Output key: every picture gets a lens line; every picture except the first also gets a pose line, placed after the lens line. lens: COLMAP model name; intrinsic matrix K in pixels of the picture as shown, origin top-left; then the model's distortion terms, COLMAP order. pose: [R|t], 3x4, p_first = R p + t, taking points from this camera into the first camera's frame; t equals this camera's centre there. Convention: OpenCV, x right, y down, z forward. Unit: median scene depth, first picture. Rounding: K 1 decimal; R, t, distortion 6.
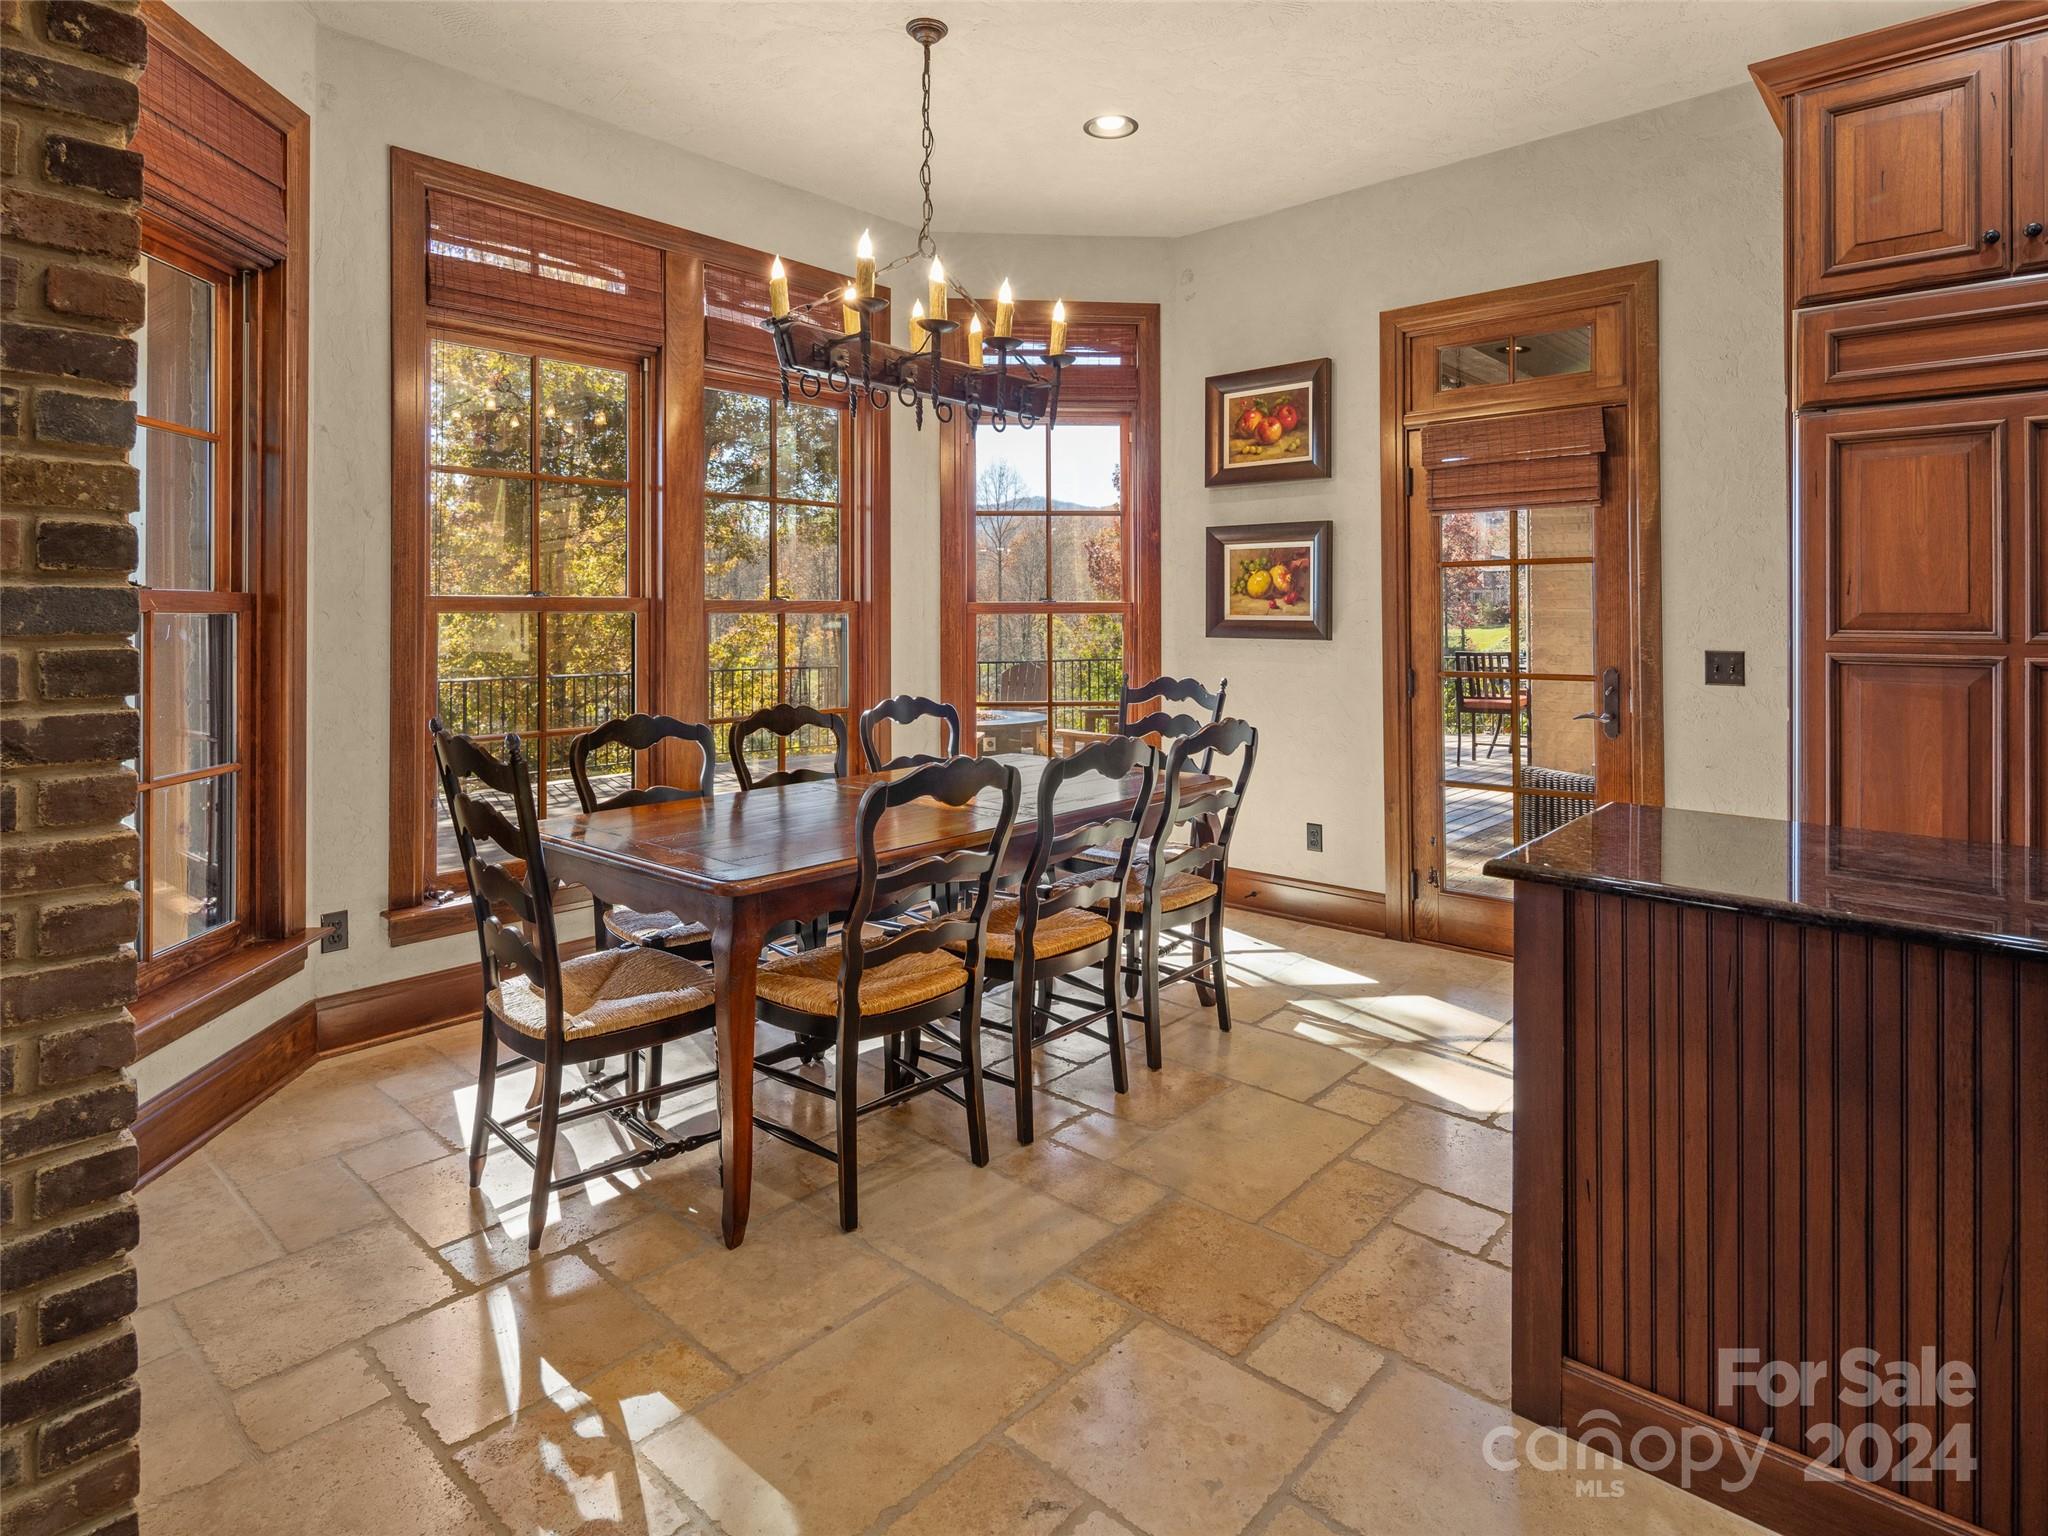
lens RADIAL K [[1122.5, 0, 1027.7], [0, 1122.5, 603.2], [0, 0, 1]] dist [0.008204, -0.004019]
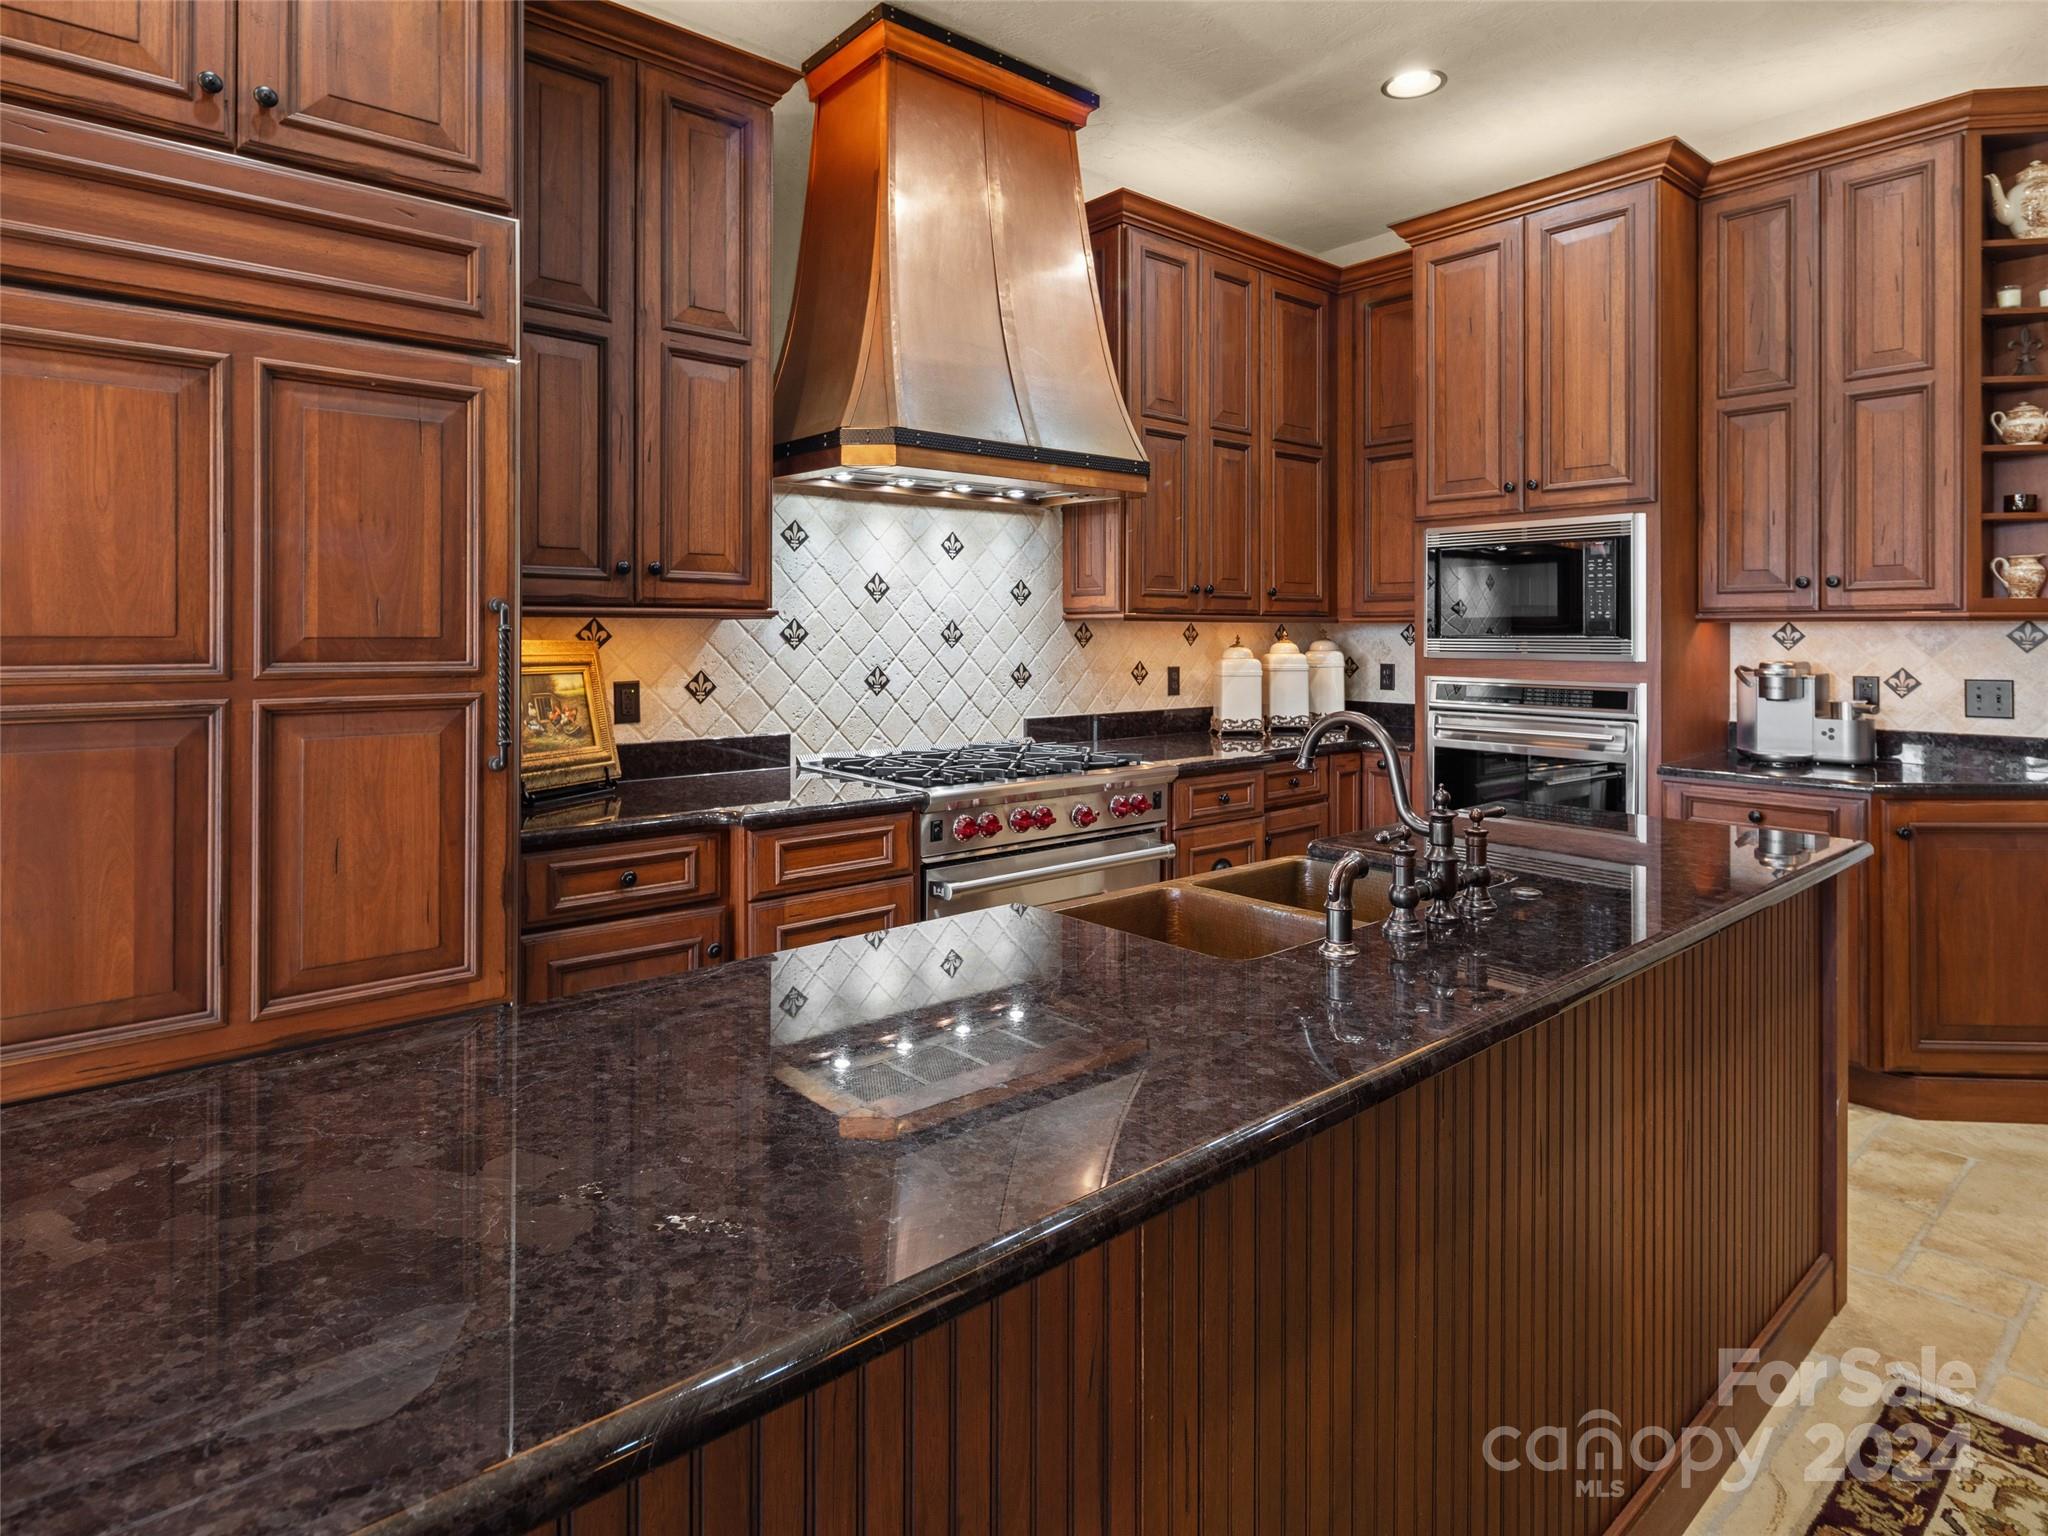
lens RADIAL K [[1122.5, 0, 1039.3], [0, 1122.5, 629.8], [0, 0, 1]] dist [0.008204, -0.004019]
pose [[0.129127, 0.003372, 0.991622, 0.174868], [-0.006561, 0.999975, -0.002547, 0.002505], [-0.991606, -0.006177, 0.129146, 0.294003]]
